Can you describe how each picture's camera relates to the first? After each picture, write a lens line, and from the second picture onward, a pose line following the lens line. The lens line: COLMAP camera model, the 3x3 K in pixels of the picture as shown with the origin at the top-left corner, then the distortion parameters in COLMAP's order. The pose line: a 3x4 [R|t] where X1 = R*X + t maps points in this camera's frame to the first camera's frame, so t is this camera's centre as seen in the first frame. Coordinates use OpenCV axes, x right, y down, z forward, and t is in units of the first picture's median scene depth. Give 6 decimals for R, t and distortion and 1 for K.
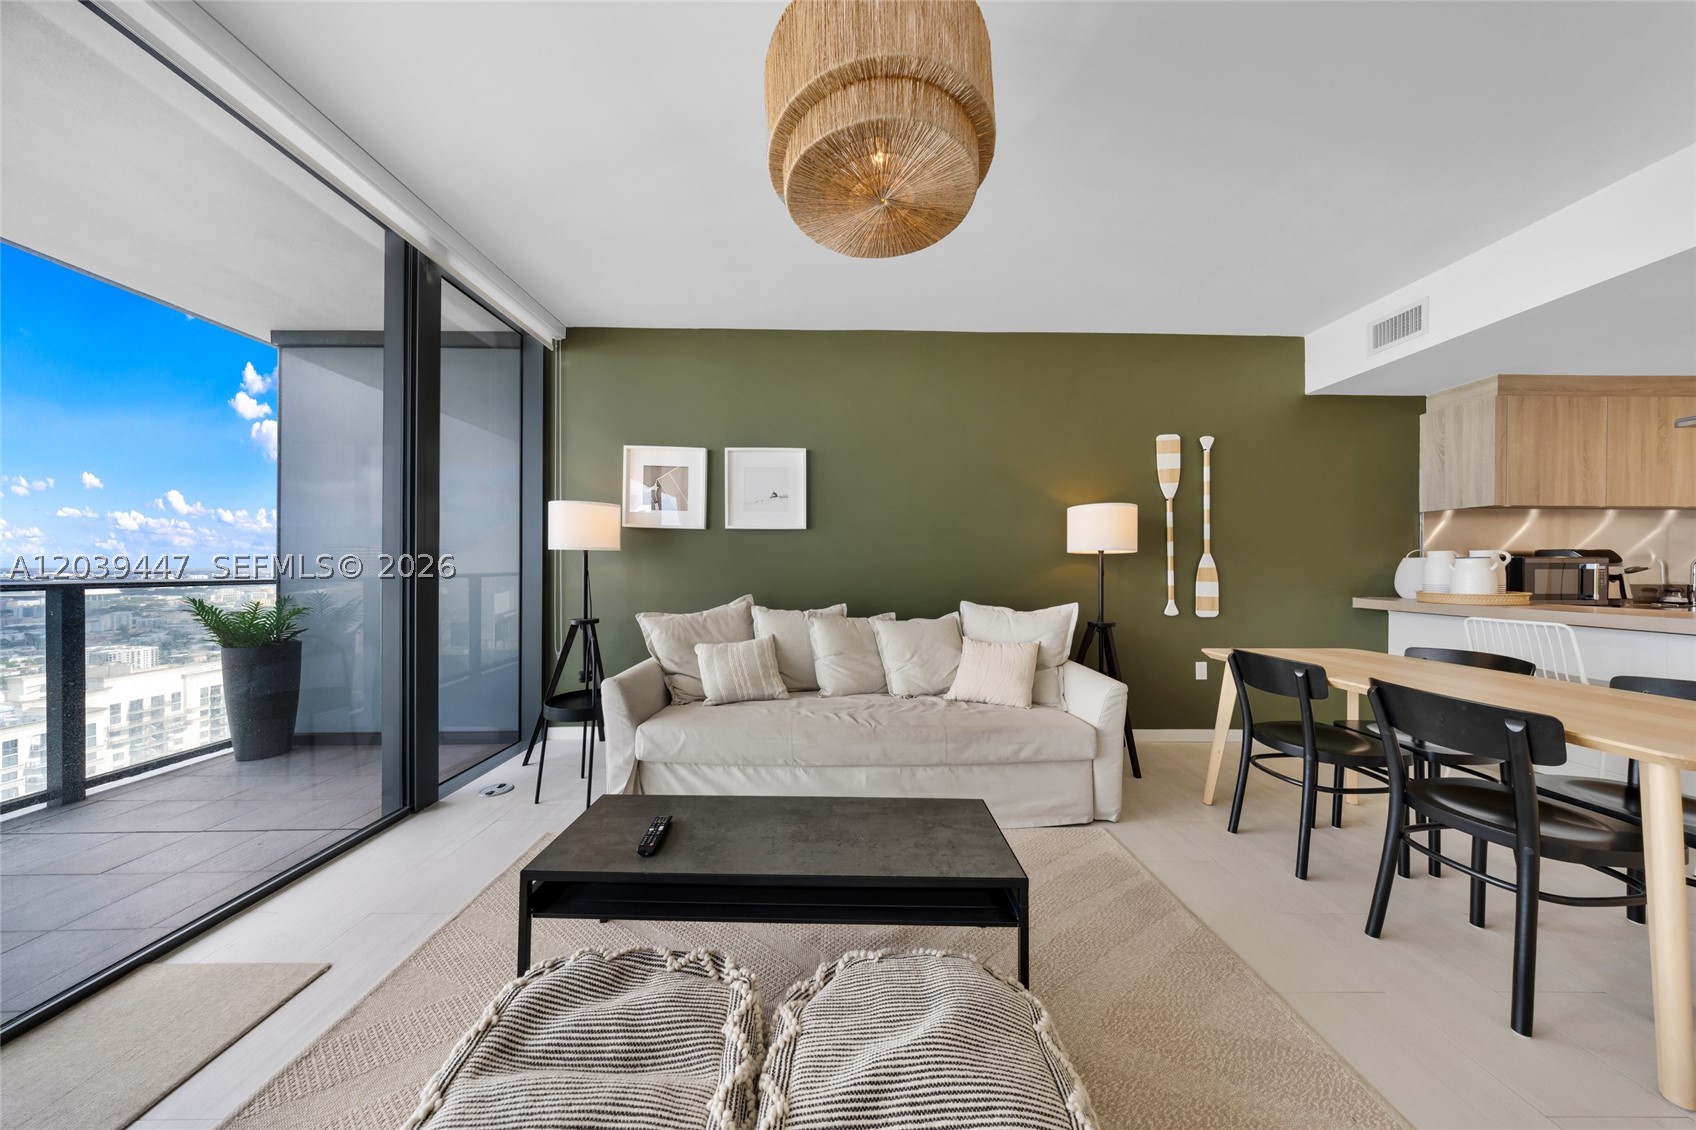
lens RADIAL K [[499.5, 0, 838.7], [0, 499.5, 565.1], [0, 0, 1]] dist [-0.001304, 0.000040]
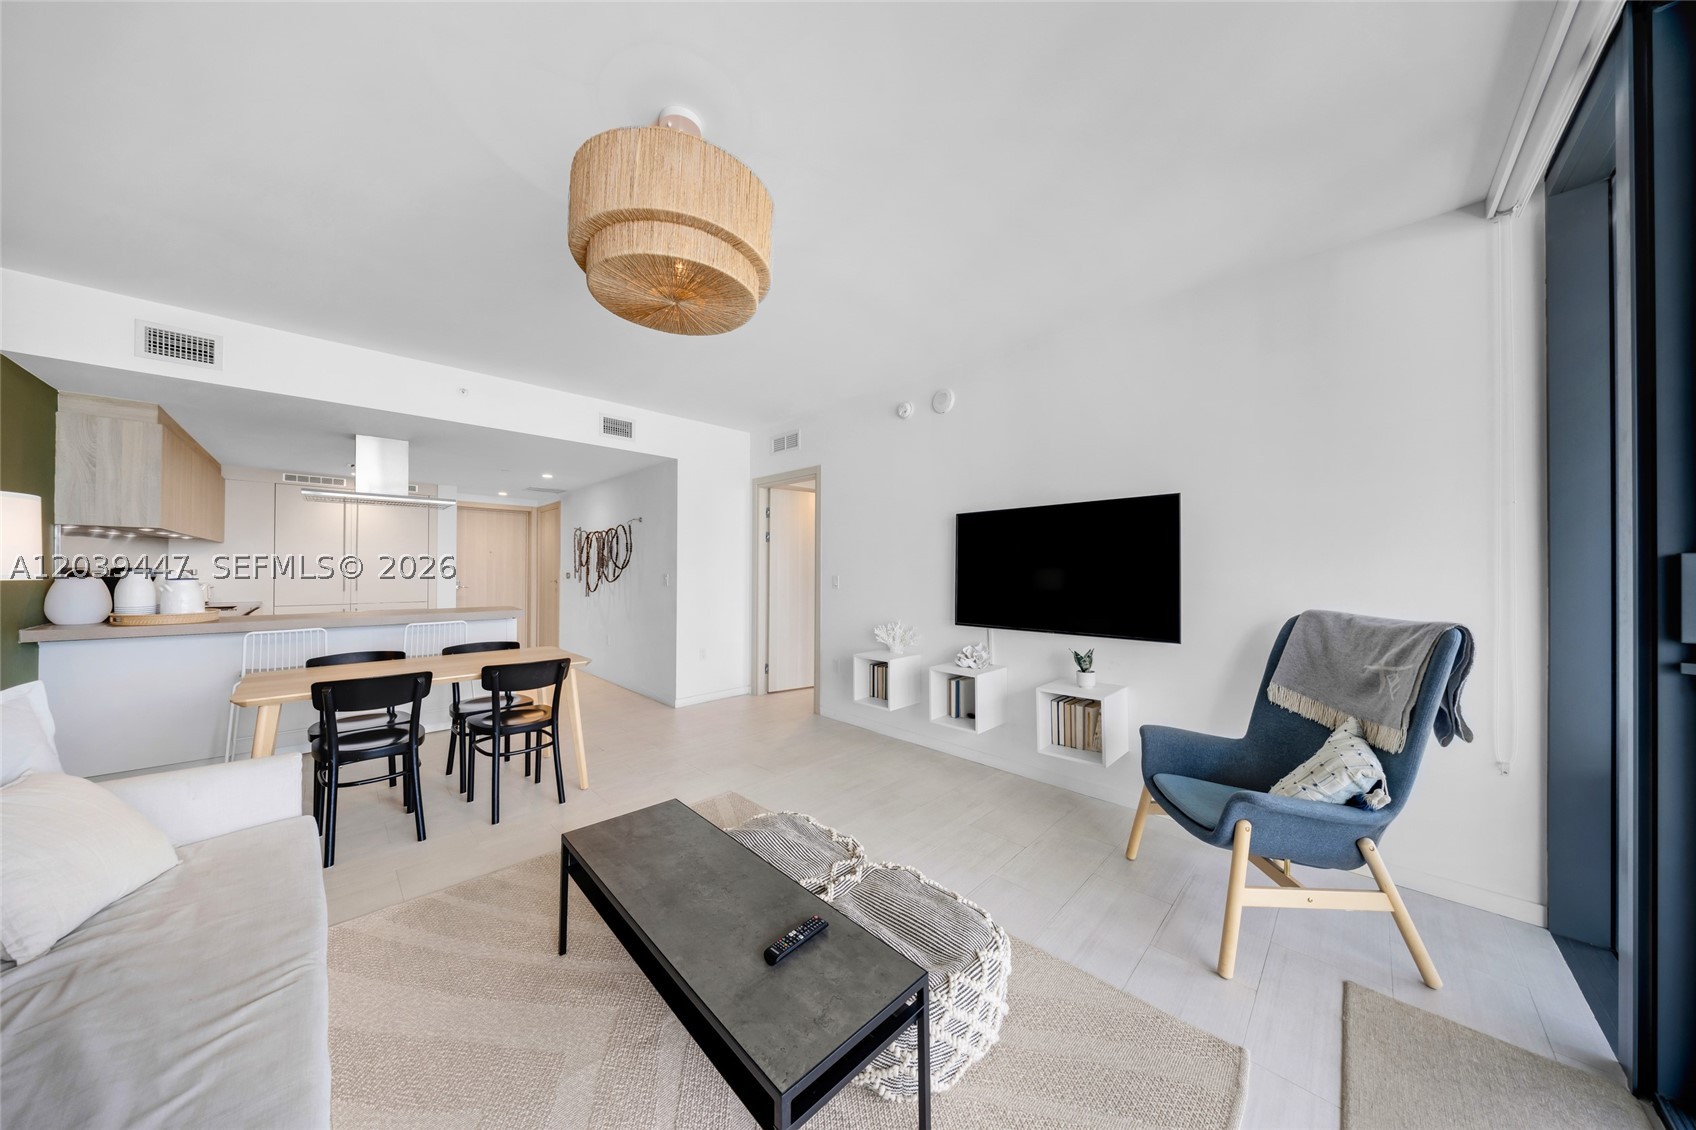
lens RADIAL K [[527.3, 0, 849.4], [0, 527.3, 565.1], [0, 0, 1]] dist [-0.000609, -0.001091]
pose [[-0.711229, -0.004813, 0.702944, -0.486546], [-0.013731, 0.999881, -0.007047, -0.051233], [-0.702826, -0.014664, -0.711211, 0.726087]]
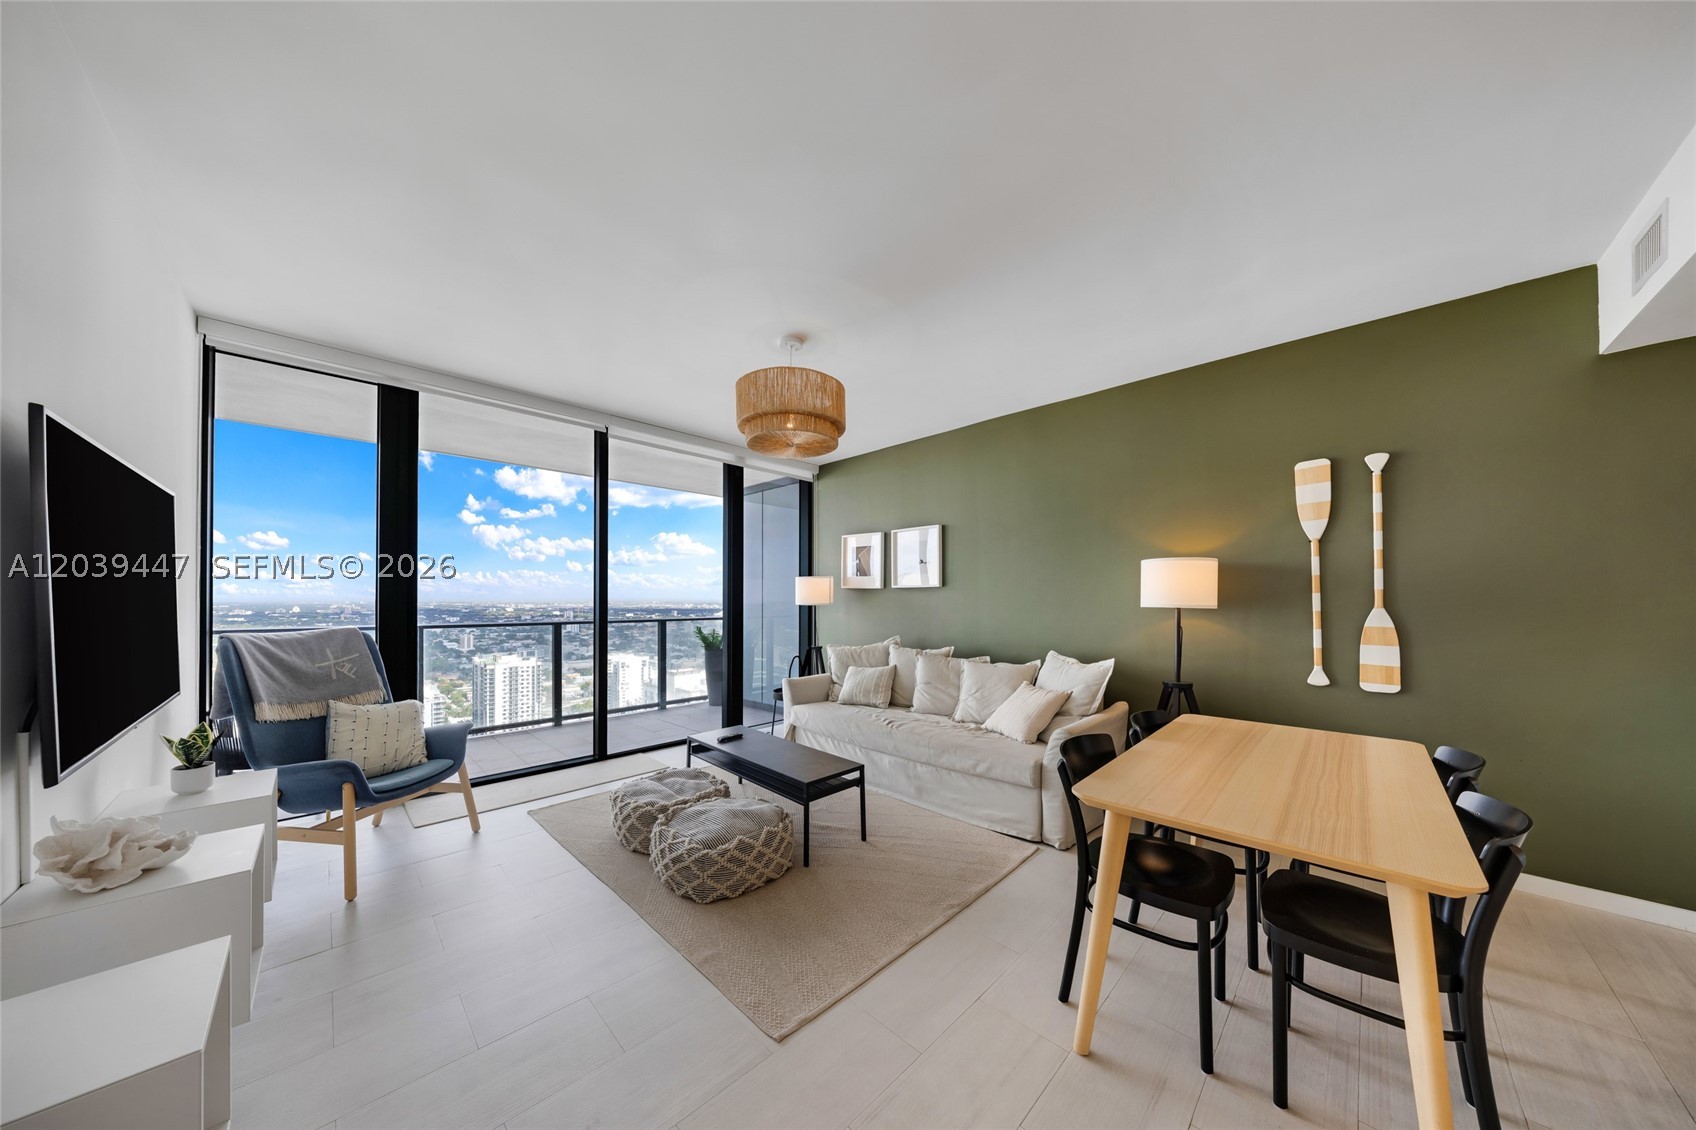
lens RADIAL K [[527.3, 0, 839.8], [0, 527.3, 592.9], [0, 0, 1]] dist [-0.000609, -0.001091]
pose [[0.697822, -0.014704, -0.716120, 0.796078], [0.007283, 0.999883, -0.013433, -0.044923], [0.716234, 0.004158, 0.697847, -0.154598]]
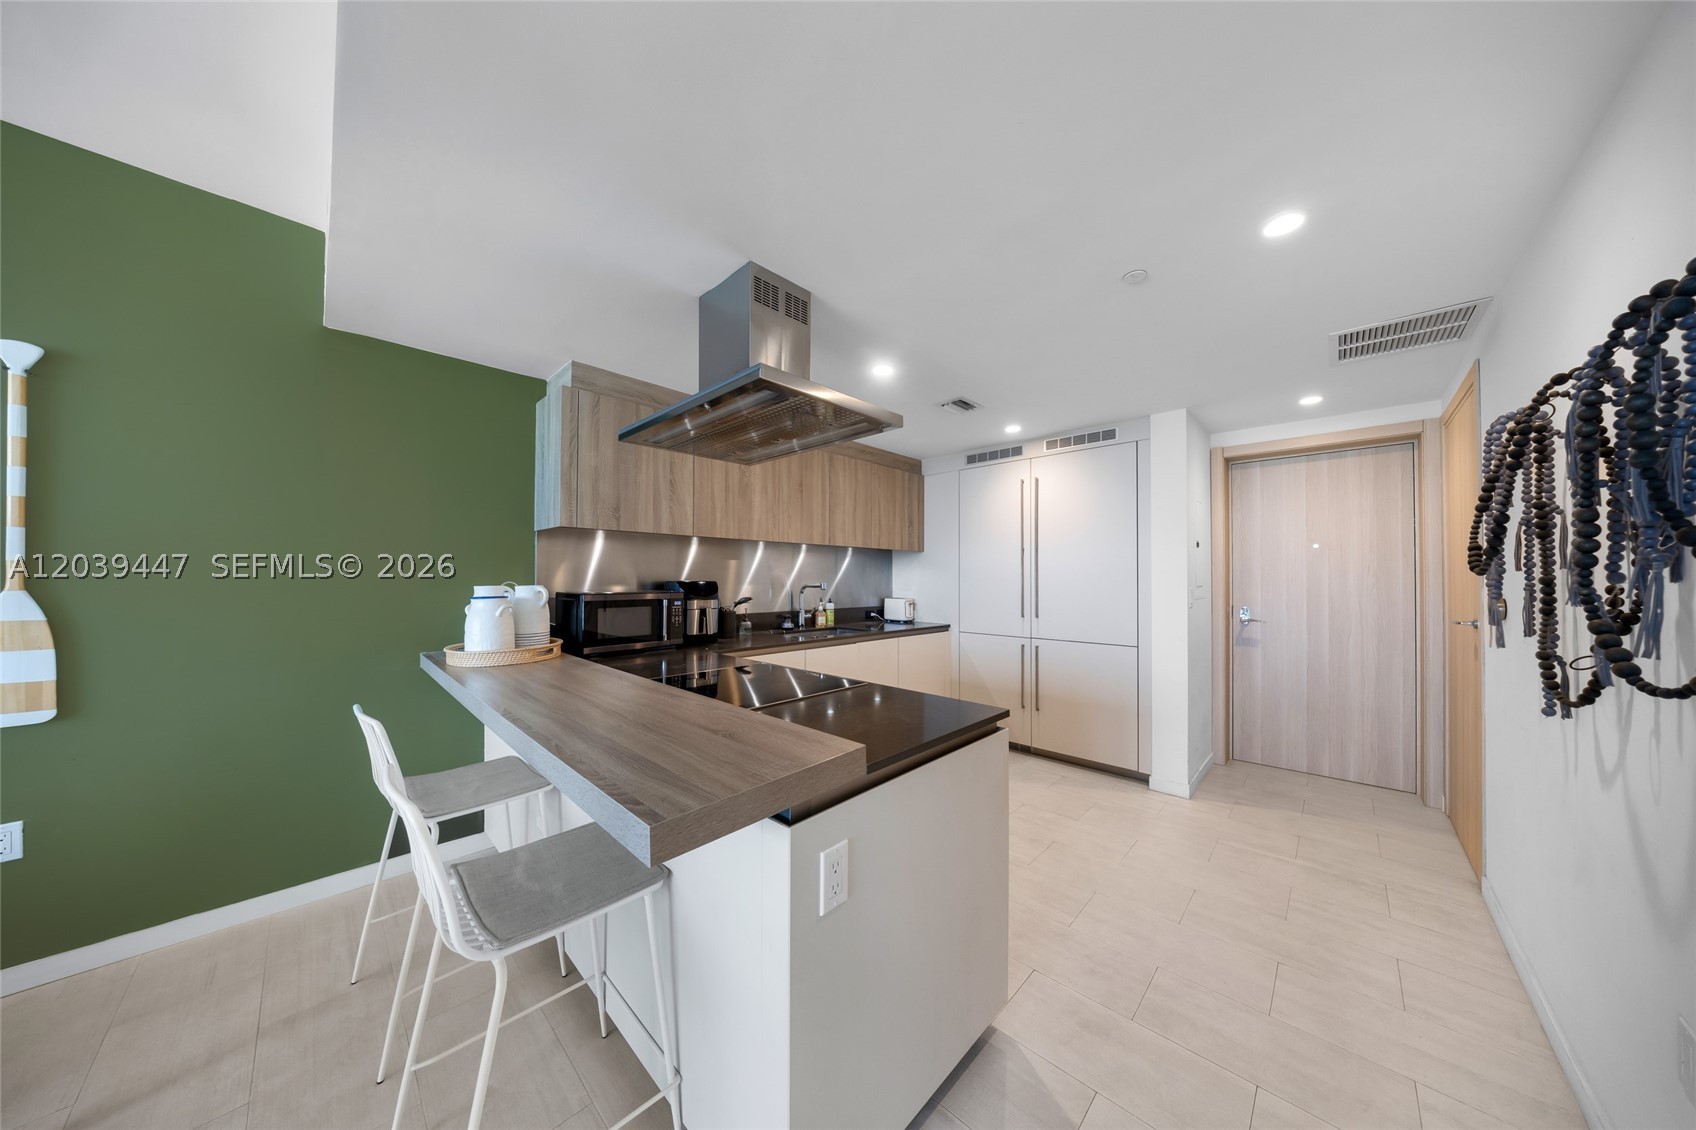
lens RADIAL K [[527.3, 0, 855.6], [0, 527.3, 573.2], [0, 0, 1]] dist [-0.000609, -0.001091]
pose [[0.681661, 0.003855, 0.731658, 0.993778], [-0.001974, 0.999992, -0.003429, -0.042965], [-0.731666, 0.000894, 0.681663, 0.094659]]
